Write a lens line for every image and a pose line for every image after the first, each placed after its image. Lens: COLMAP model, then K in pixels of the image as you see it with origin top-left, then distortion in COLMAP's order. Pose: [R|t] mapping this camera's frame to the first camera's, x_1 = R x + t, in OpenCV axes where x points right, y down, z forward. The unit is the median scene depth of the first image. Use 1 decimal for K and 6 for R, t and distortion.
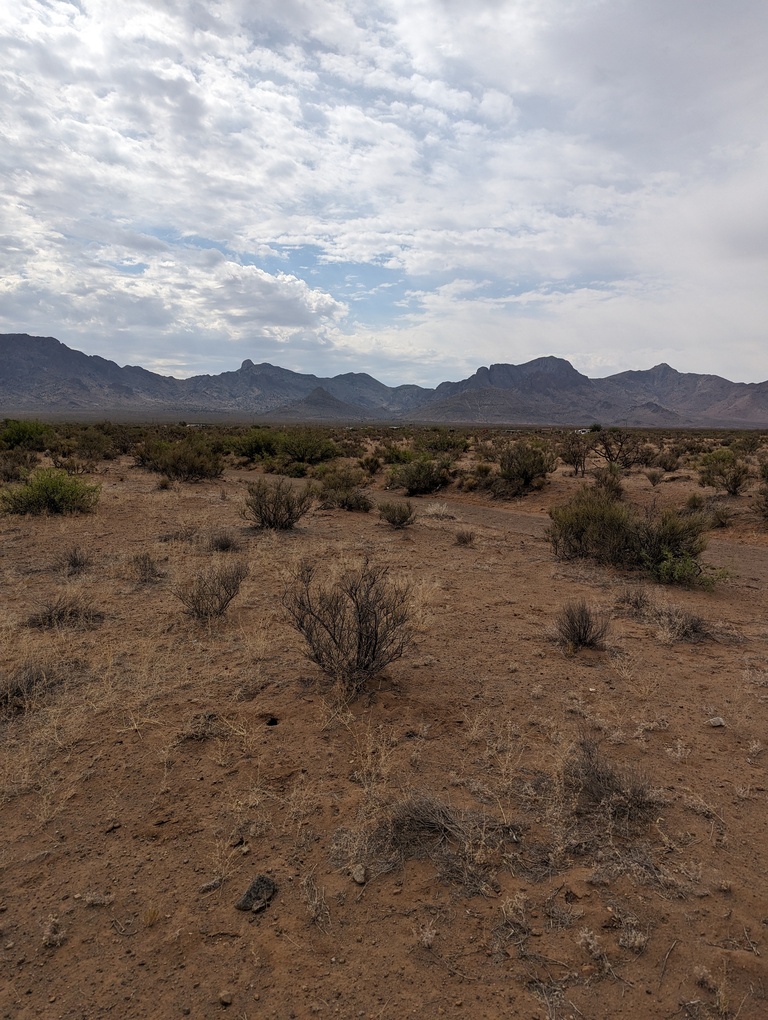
lens RADIAL K [[716.8, 0, 395.6], [0, 716.8, 513.4], [0, 0, 1]] dist [0.068222, -0.058219]
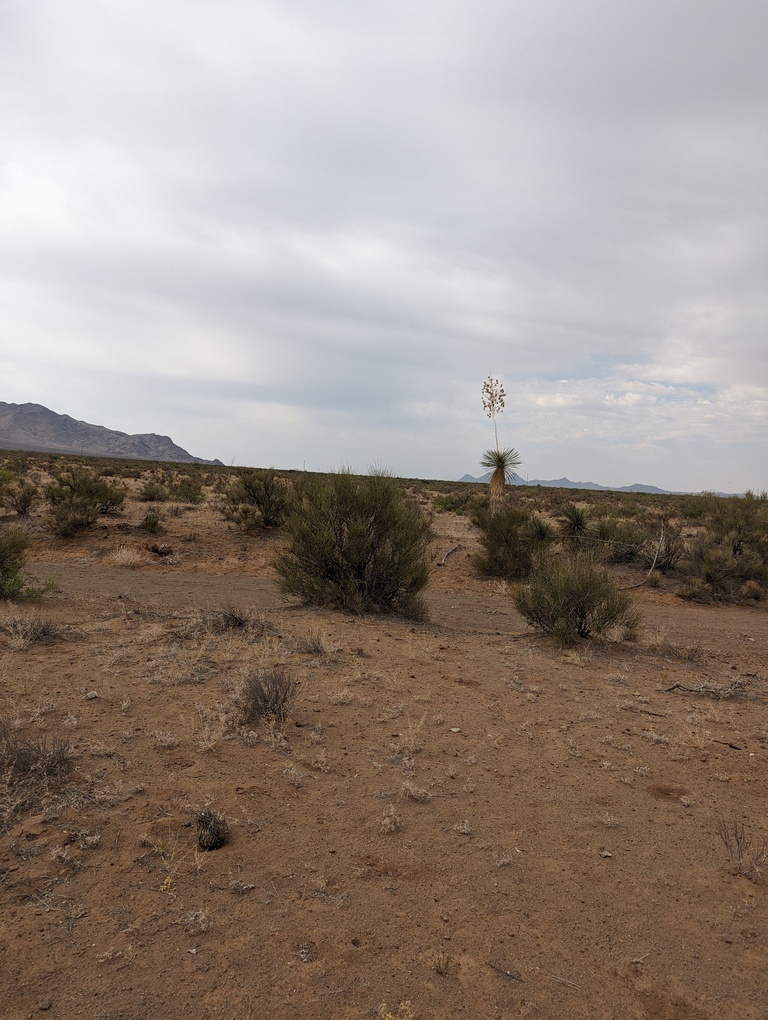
lens RADIAL K [[716.8, 0, 393.5], [0, 716.8, 522.8], [0, 0, 1]] dist [0.068222, -0.058219]
pose [[0.596696, -0.022292, 0.802158, -0.226386], [0.035436, 0.999371, 0.001414, 0.010583], [-0.801685, 0.027581, 0.597111, -0.145611]]
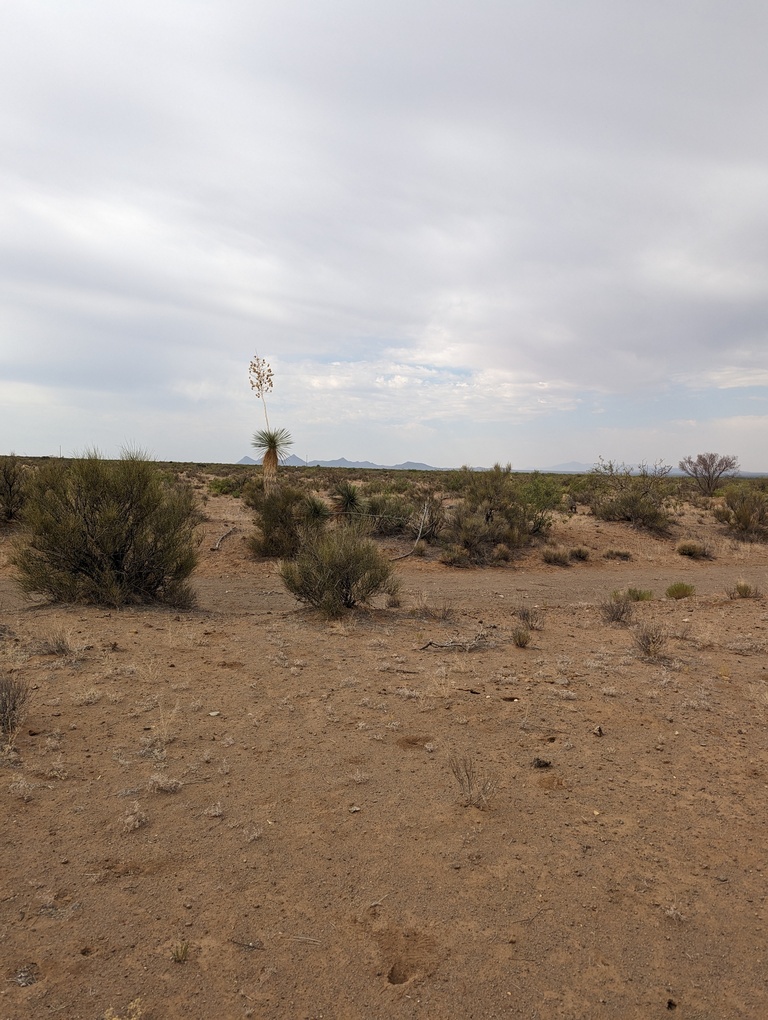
lens RADIAL K [[716.8, 0, 398.0], [0, 716.8, 511.1], [0, 0, 1]] dist [0.068222, -0.058219]
pose [[0.325295, -0.054188, 0.944059, -0.202937], [0.082111, 0.996204, 0.028888, 0.023212], [-0.942041, 0.068121, 0.328510, -0.188553]]
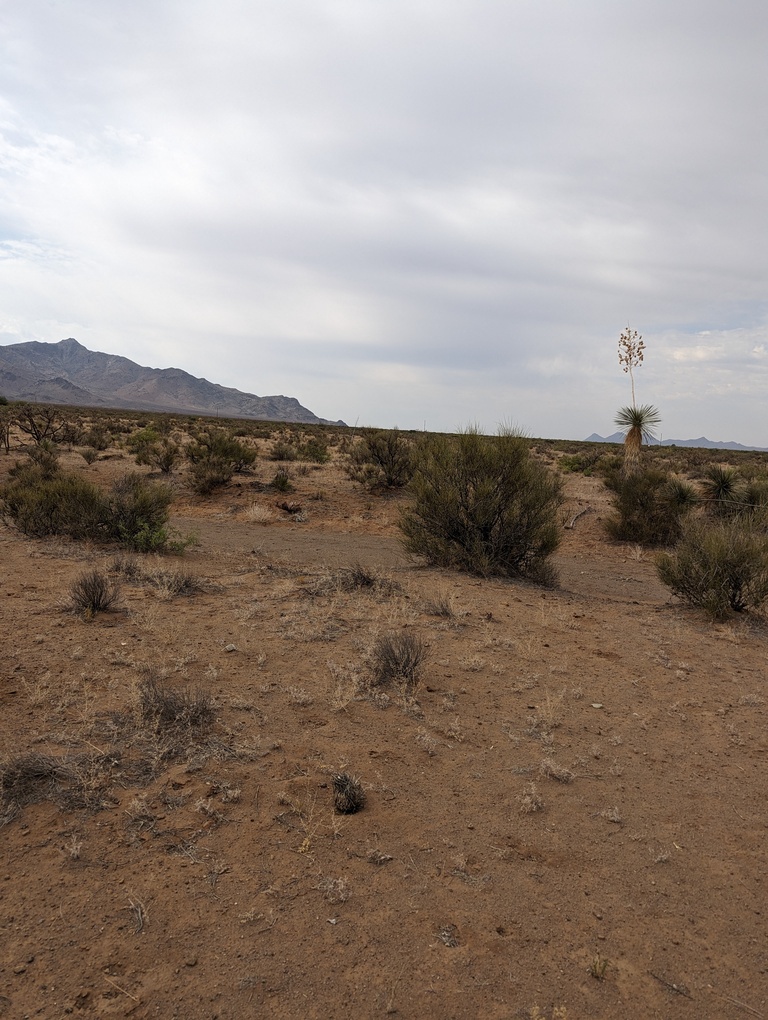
lens RADIAL K [[716.8, 0, 388.6], [0, 716.8, 514.6], [0, 0, 1]] dist [0.068222, -0.058219]
pose [[0.726210, -0.045428, 0.685970, -0.202554], [0.024825, 0.998896, 0.039869, 0.011214], [-0.687024, -0.011924, 0.726537, -0.093899]]
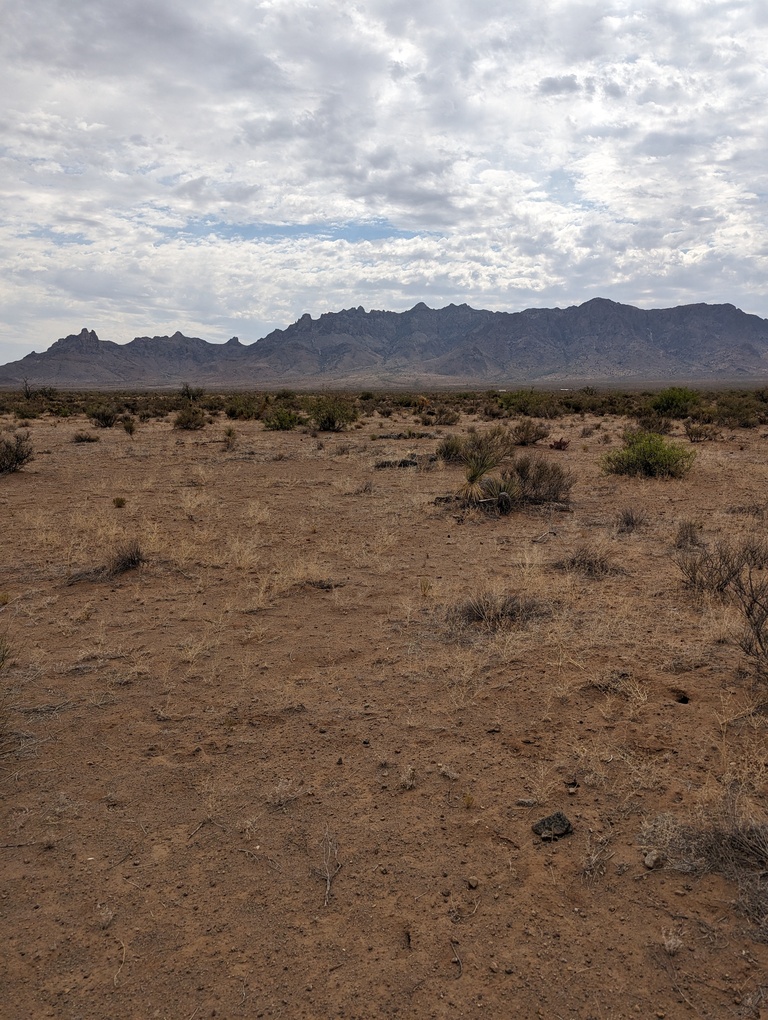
lens RADIAL K [[716.8, 0, 397.1], [0, 716.8, 517.1], [0, 0, 1]] dist [0.068222, -0.058219]
pose [[0.660429, 0.122090, -0.740897, 0.243570], [-0.085740, 0.992501, 0.087123, -0.004595], [0.745978, 0.005986, 0.665944, 0.064947]]
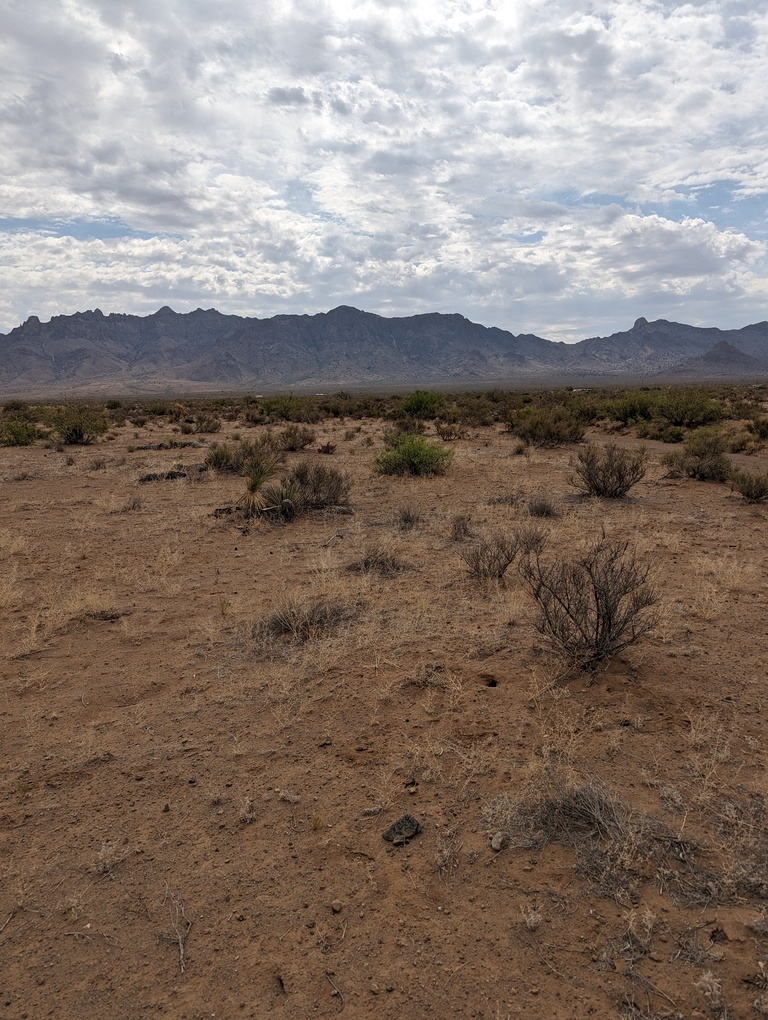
lens RADIAL K [[716.8, 0, 388.1], [0, 716.8, 514.2], [0, 0, 1]] dist [0.068222, -0.058219]
pose [[0.862217, 0.055251, -0.503516, 0.190387], [-0.030158, 0.997869, 0.057854, -0.007489], [0.505640, -0.034698, 0.862046, 0.041732]]
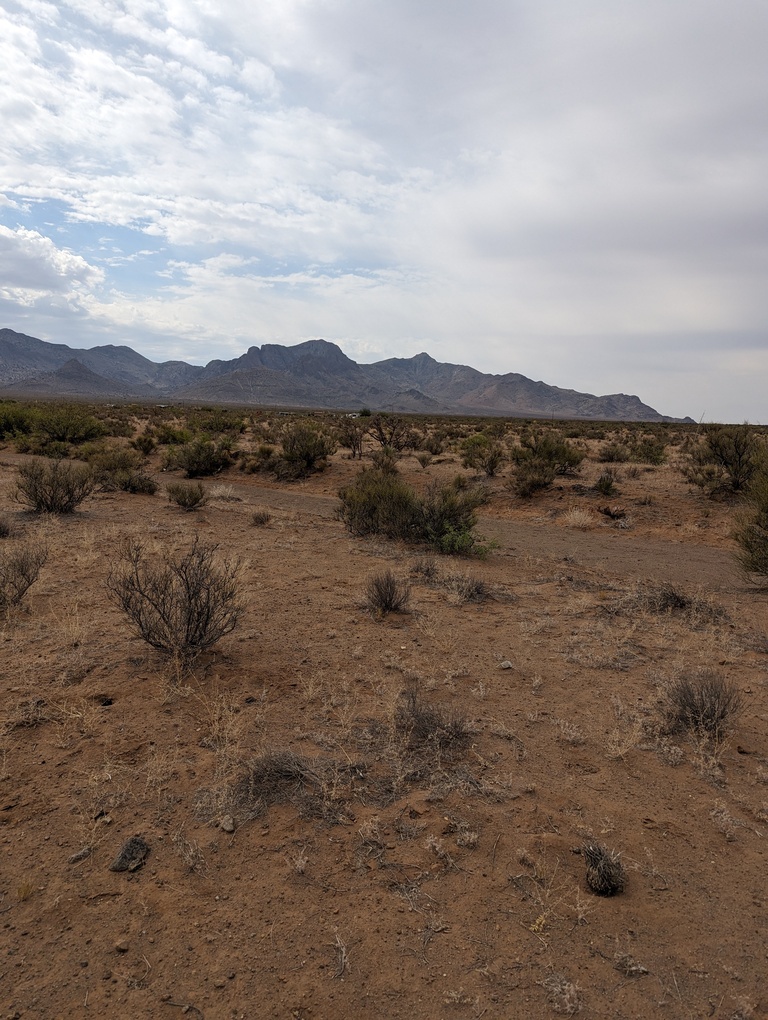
lens RADIAL K [[716.8, 0, 383.3], [0, 716.8, 519.8], [0, 0, 1]] dist [0.068222, -0.058219]
pose [[0.956774, -0.021639, 0.290027, -0.083062], [0.011796, 0.999295, 0.035642, 0.005687], [-0.290594, -0.030680, 0.956354, -0.053950]]
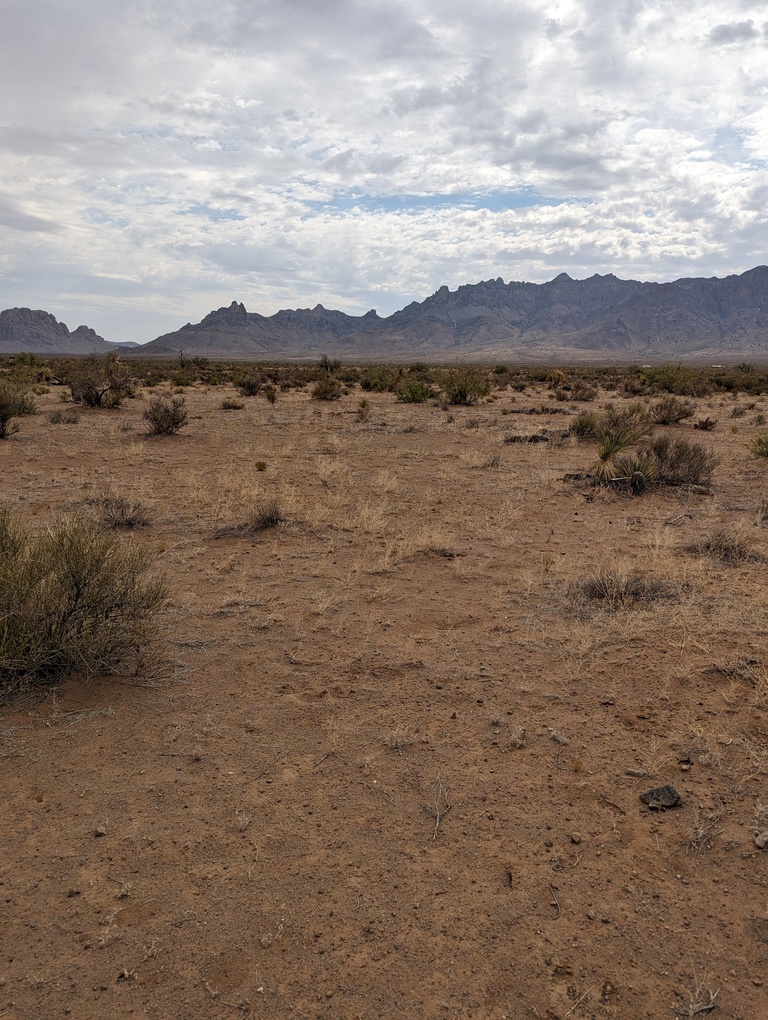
lens RADIAL K [[716.8, 0, 396.0], [0, 716.8, 519.7], [0, 0, 1]] dist [0.068222, -0.058219]
pose [[0.512547, 0.183073, -0.838916, 0.271126], [-0.116621, 0.982796, 0.143220, 0.001483], [0.850703, 0.024428, 0.525080, 0.047314]]
